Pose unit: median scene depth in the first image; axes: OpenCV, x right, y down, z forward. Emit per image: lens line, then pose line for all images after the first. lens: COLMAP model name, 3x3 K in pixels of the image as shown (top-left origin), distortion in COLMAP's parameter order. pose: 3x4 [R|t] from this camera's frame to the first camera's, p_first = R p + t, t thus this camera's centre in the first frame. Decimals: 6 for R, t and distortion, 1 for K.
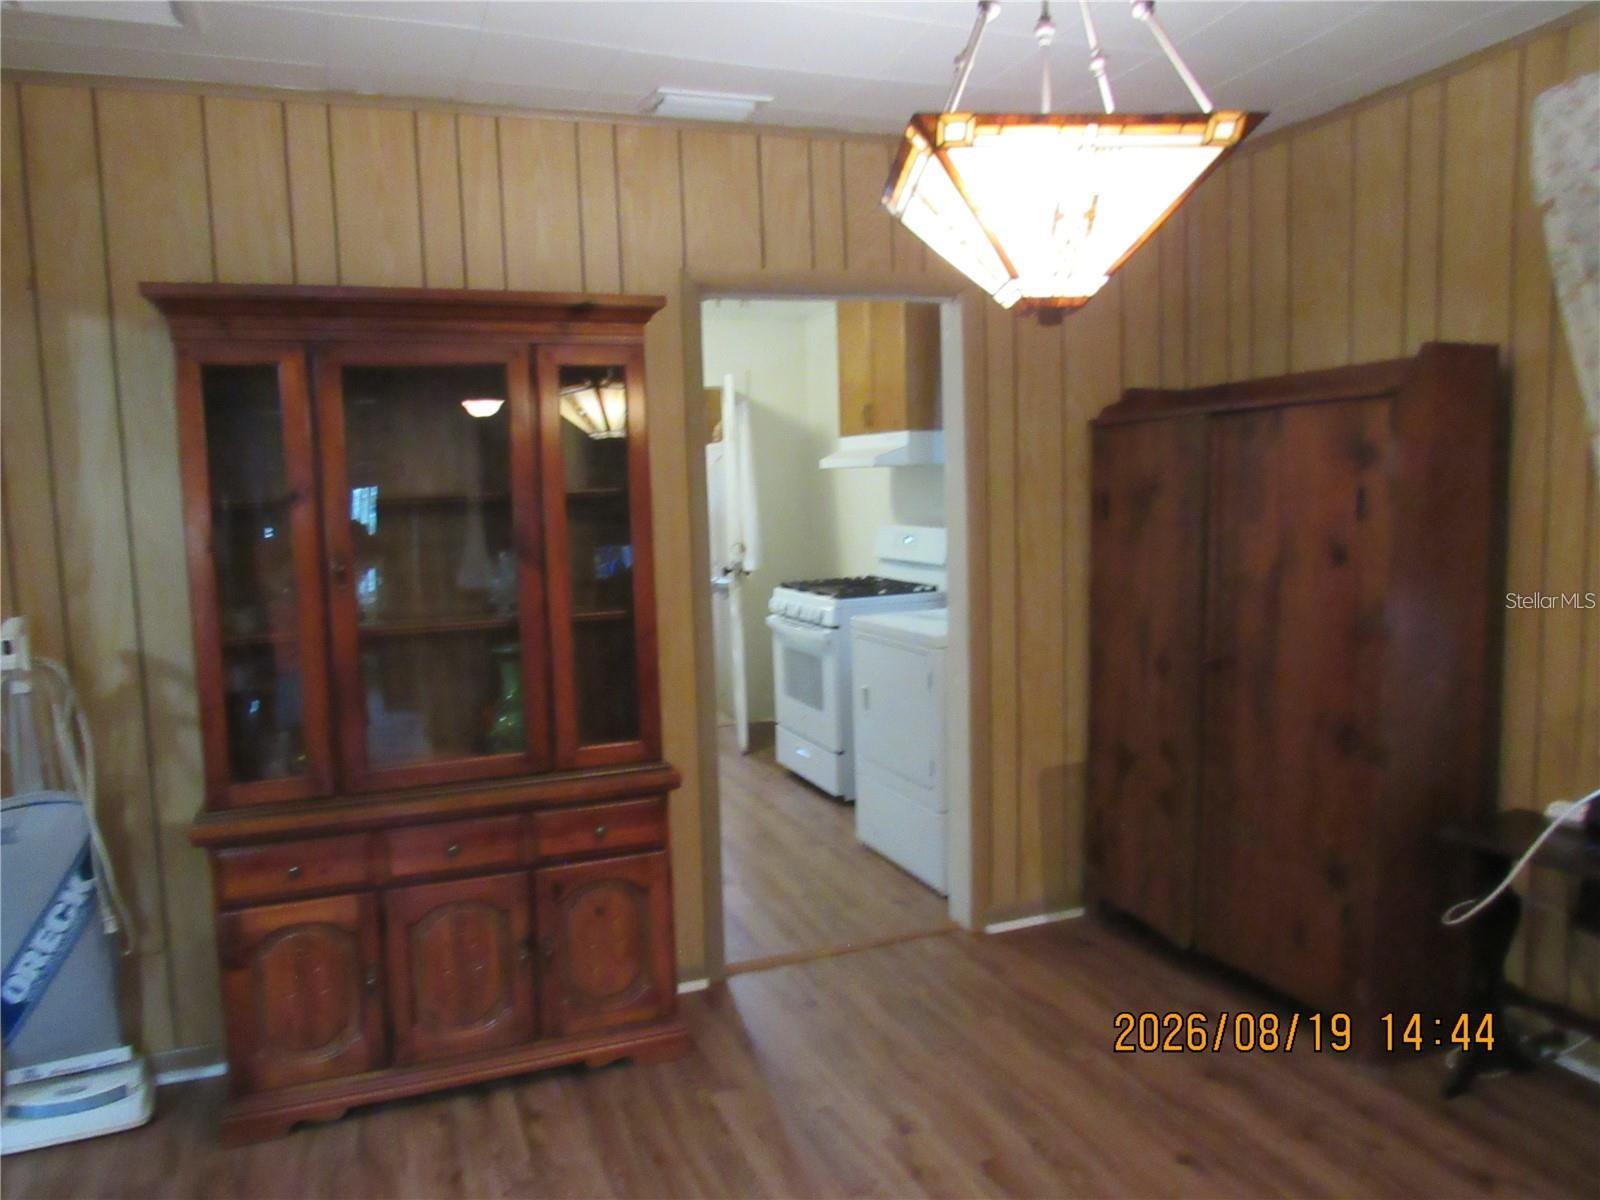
lens RADIAL K [[1166.5, 0, 805.0], [0, 1166.5, 597.7], [0, 0, 1]] dist [-0.013529, -0.007403]
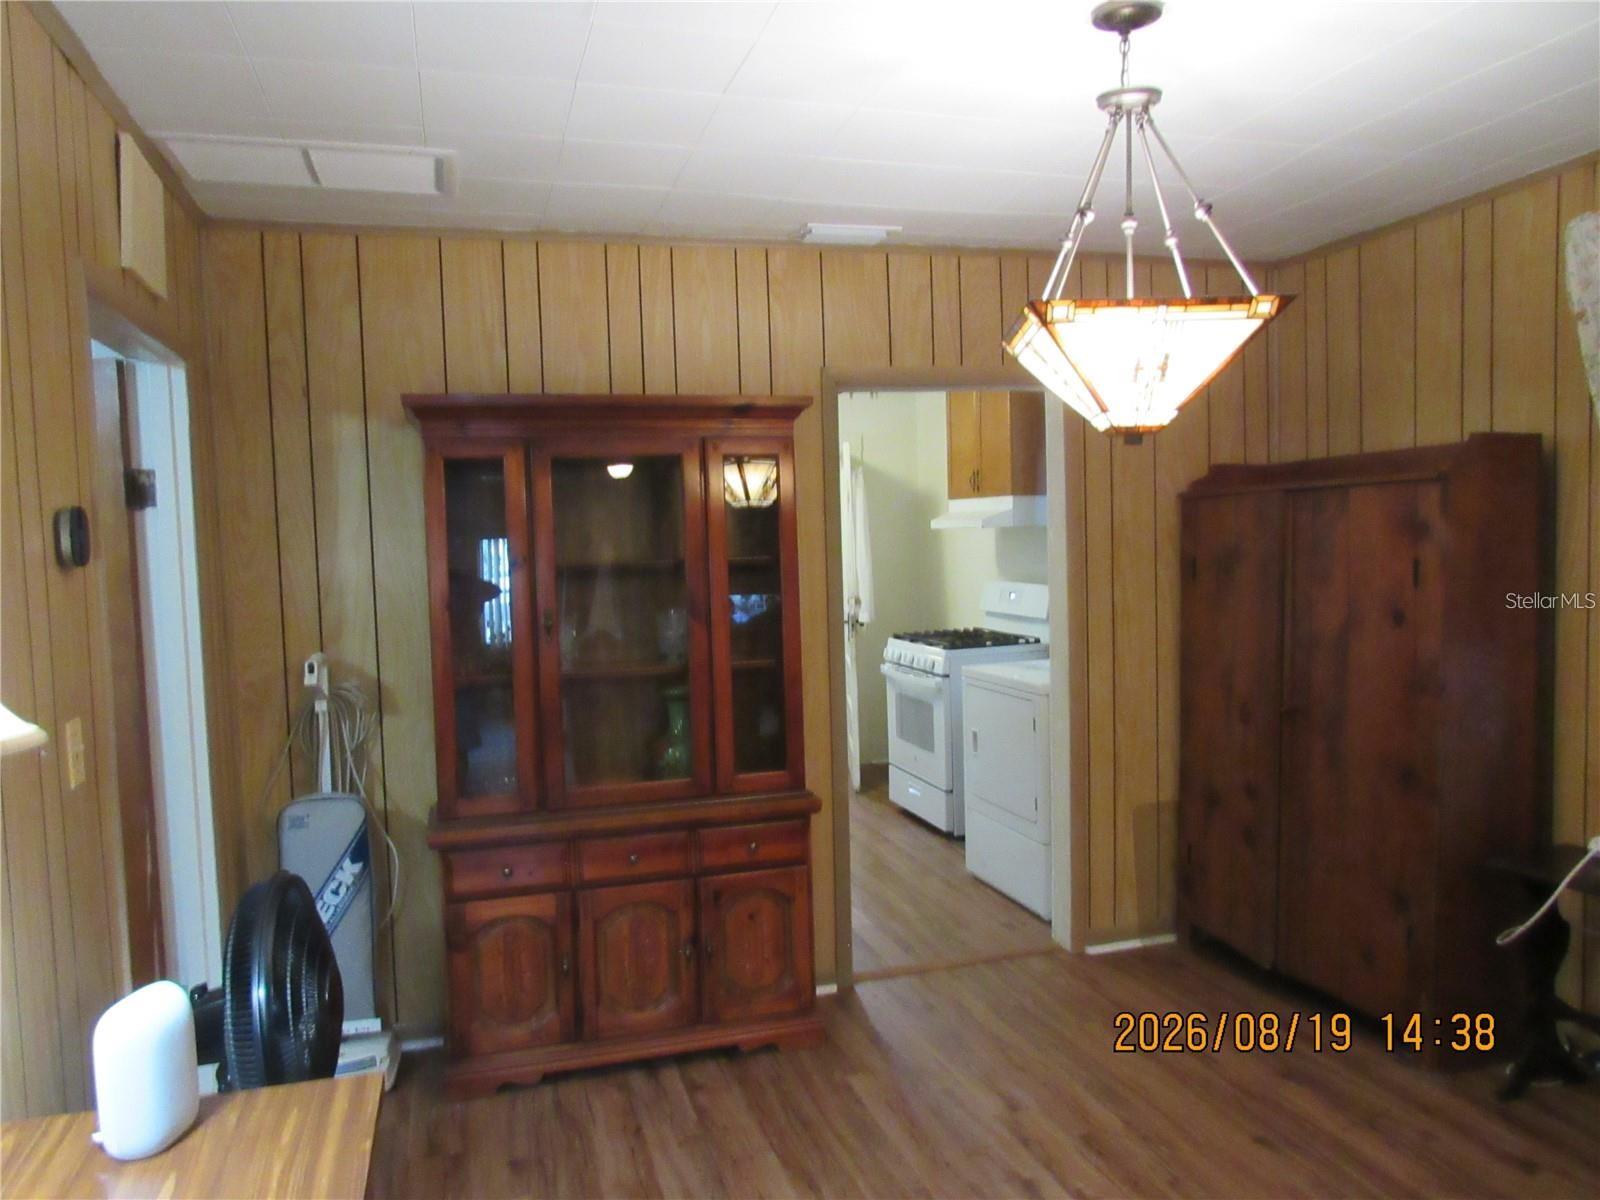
lens RADIAL K [[1166.5, 0, 808.7], [0, 1166.5, 594.0], [0, 0, 1]] dist [-0.013529, -0.007403]
pose [[0.996767, 0.005240, -0.080177, -0.025872], [-0.008724, 0.999030, -0.043167, -0.005111], [0.079873, 0.043727, 0.995846, -0.177342]]
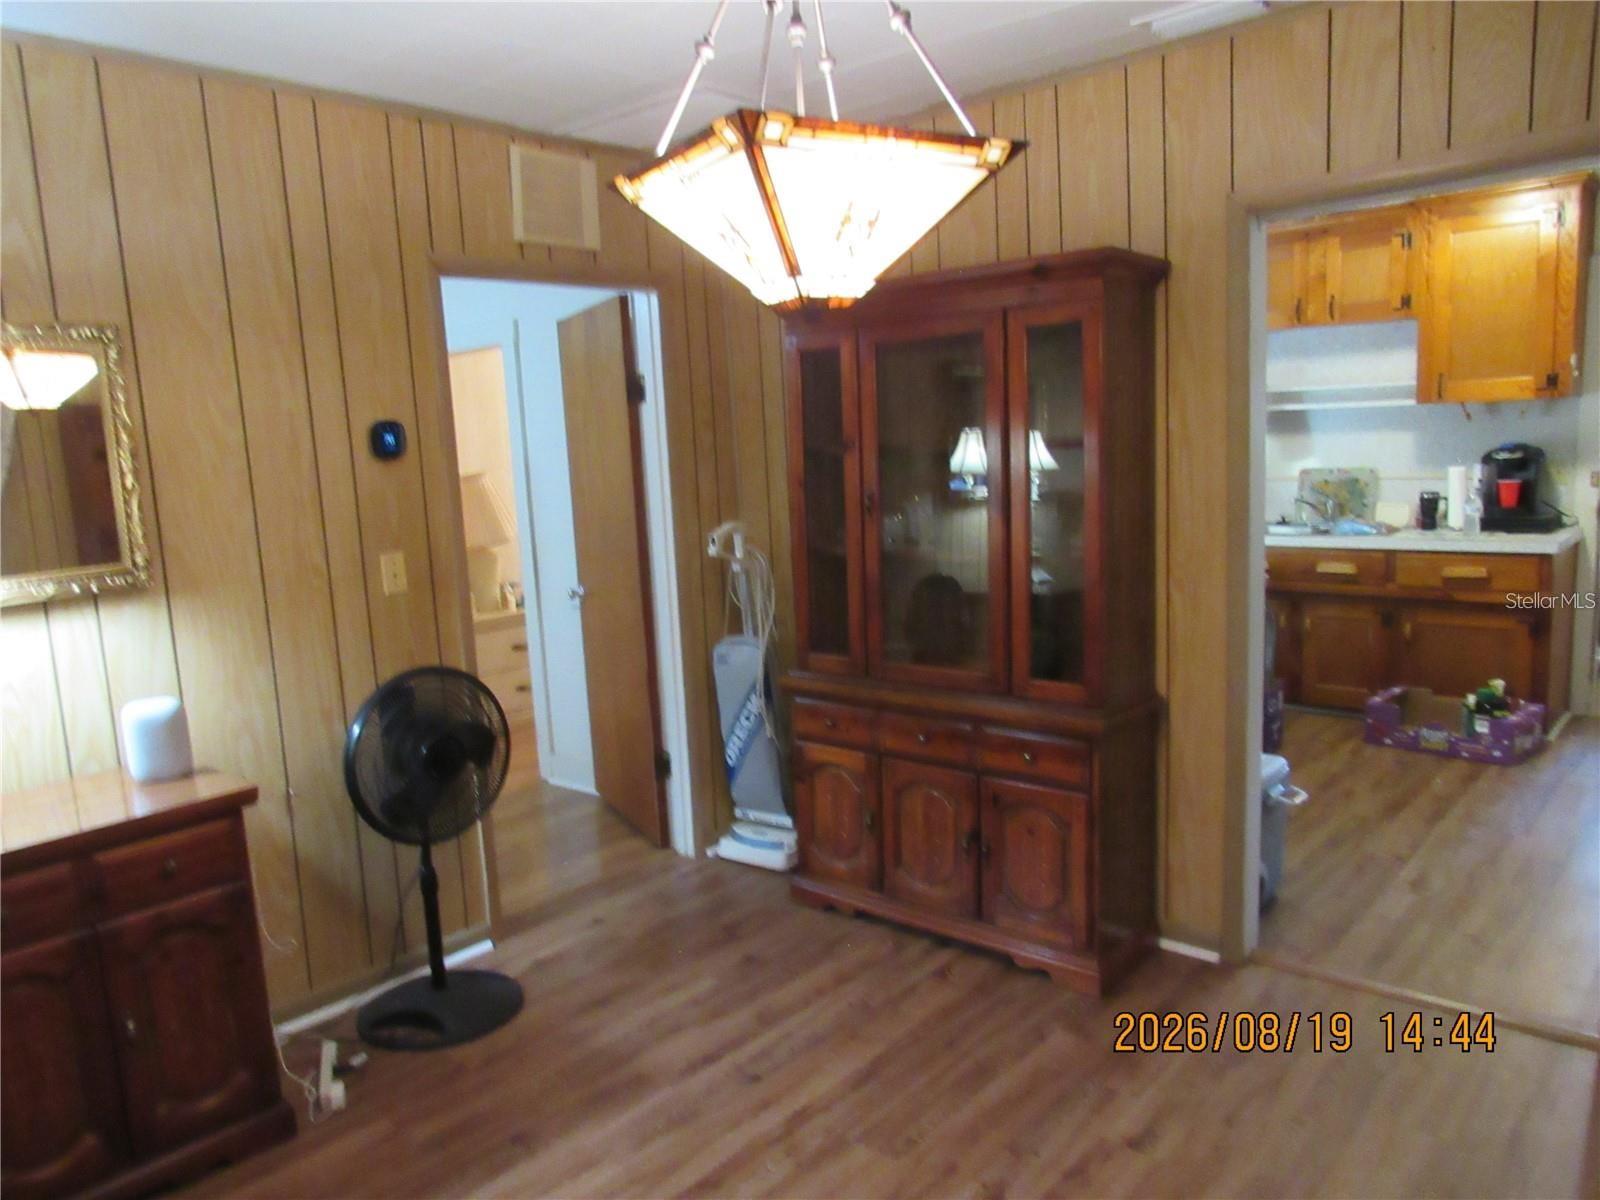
lens RADIAL K [[1166.5, 0, 760.4], [0, 1166.5, 597.0], [0, 0, 1]] dist [-0.013529, -0.007403]
pose [[0.454740, 0.134735, -0.880374, 0.626734], [-0.051648, 0.990817, 0.124960, -0.069596], [0.889125, -0.011354, 0.457523, 0.272545]]
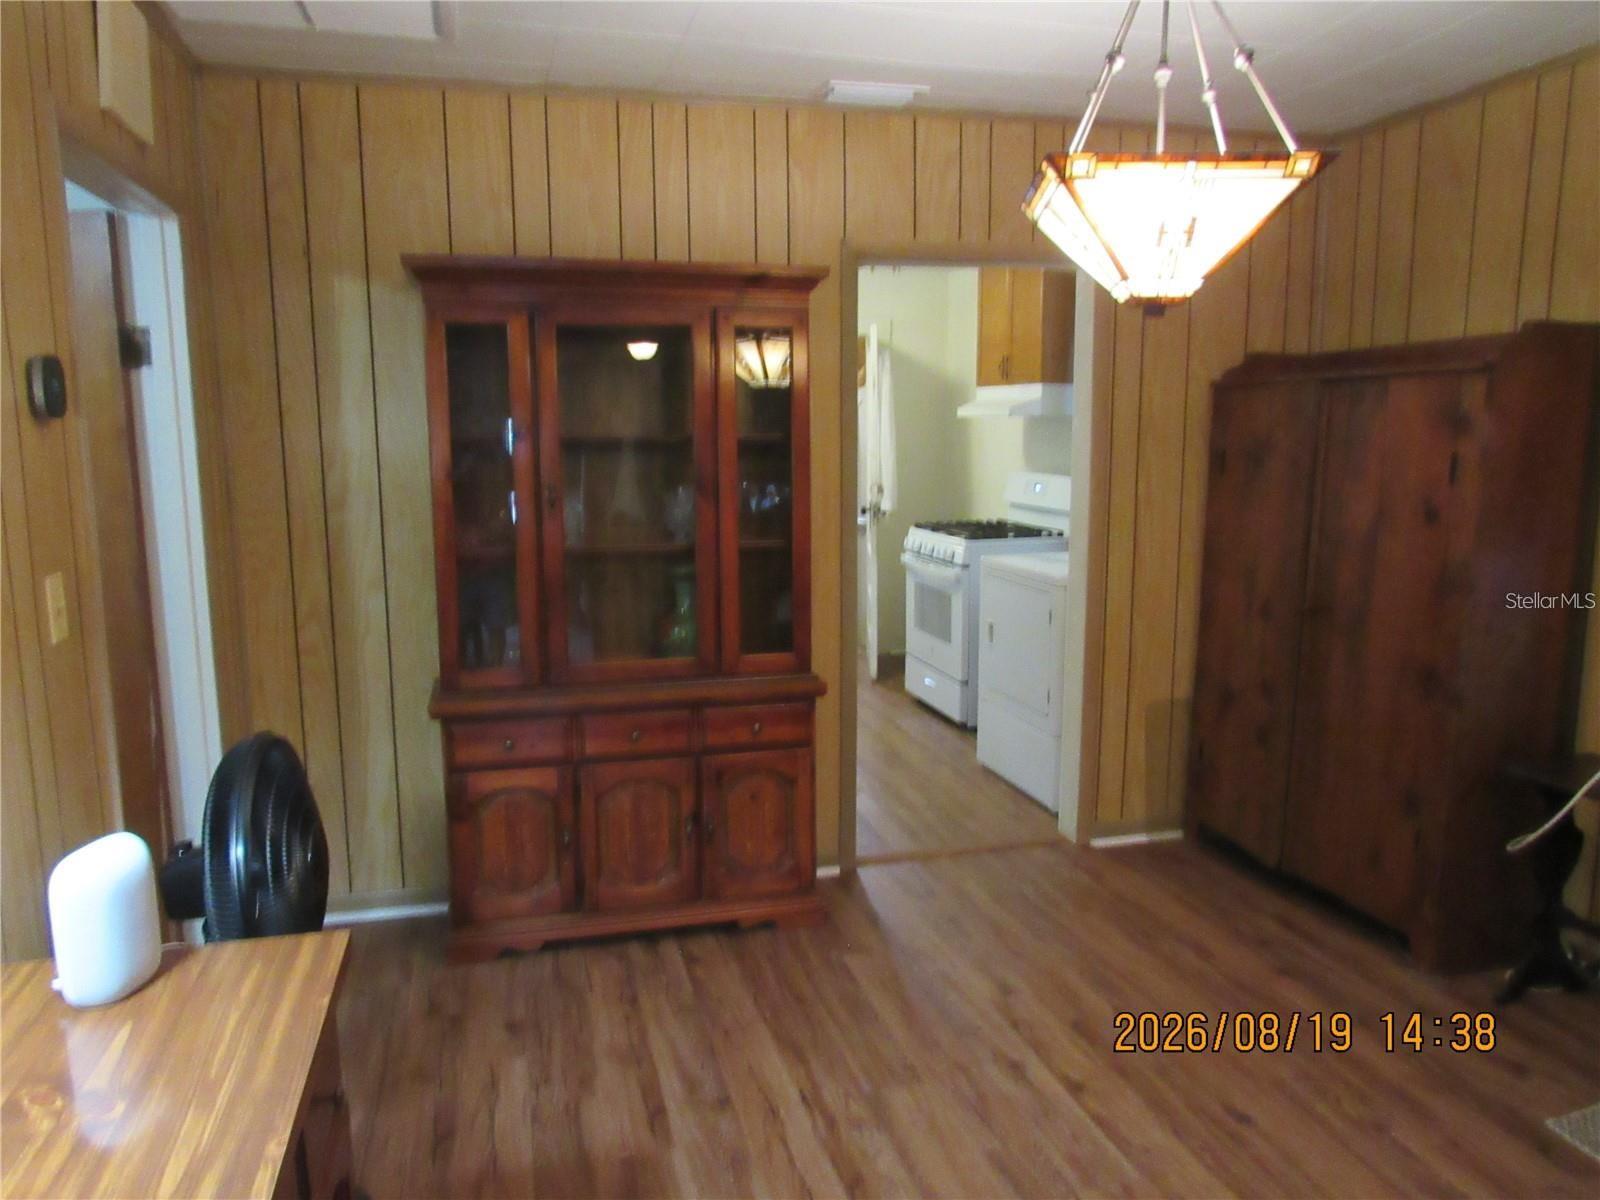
lens RADIAL K [[1166.5, 0, 806.0], [0, 1166.5, 597.4], [0, 0, 1]] dist [-0.013529, -0.007403]
pose [[0.993336, 0.042252, -0.107232, -0.005710], [-0.036764, 0.997936, 0.052651, 0.004737], [0.109235, -0.048358, 0.992839, -0.150109]]
